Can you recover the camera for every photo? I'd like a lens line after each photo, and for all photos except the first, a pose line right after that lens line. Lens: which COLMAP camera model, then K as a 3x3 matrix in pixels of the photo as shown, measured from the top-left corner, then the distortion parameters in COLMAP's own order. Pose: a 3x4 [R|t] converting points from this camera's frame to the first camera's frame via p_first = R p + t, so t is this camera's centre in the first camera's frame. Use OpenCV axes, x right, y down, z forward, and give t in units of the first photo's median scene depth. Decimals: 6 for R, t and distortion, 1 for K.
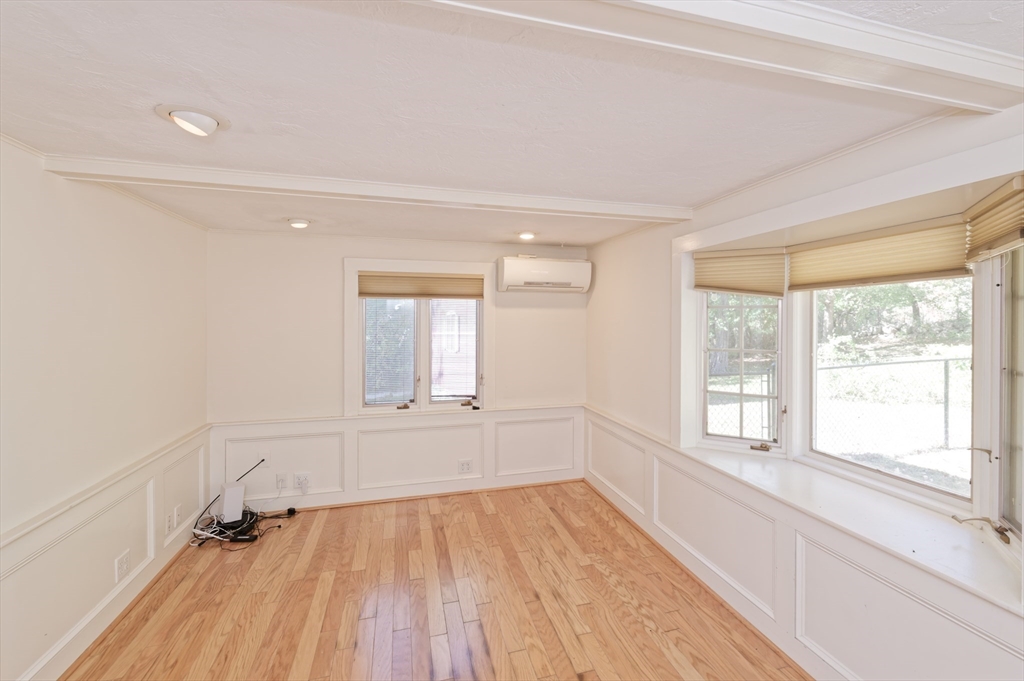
lens RADIAL K [[458.9, 0, 541.1], [0, 458.9, 322.8], [0, 0, 1]] dist [-0.001528, -0.000511]
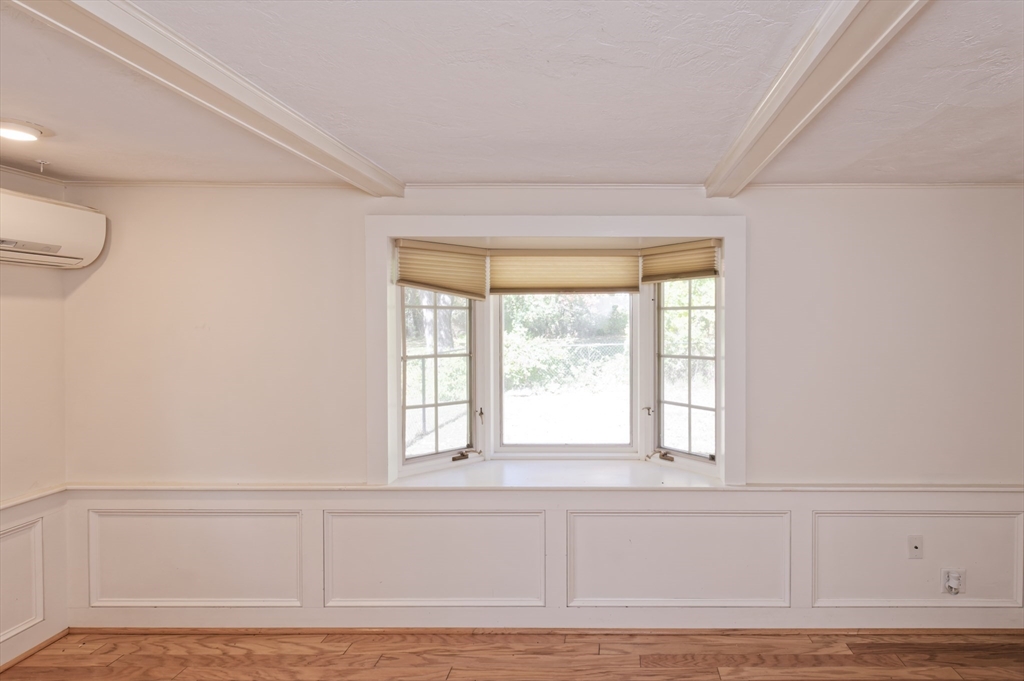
lens RADIAL K [[524.7, 0, 611.0], [0, 524.7, 328.4], [0, 0, 1]] dist [0.001870, -0.000706]
pose [[0.288063, -0.014393, 0.957503, -0.446234], [0.004178, 0.999896, 0.013773, -0.006246], [-0.957602, 0.000033, 0.288094, 0.374031]]
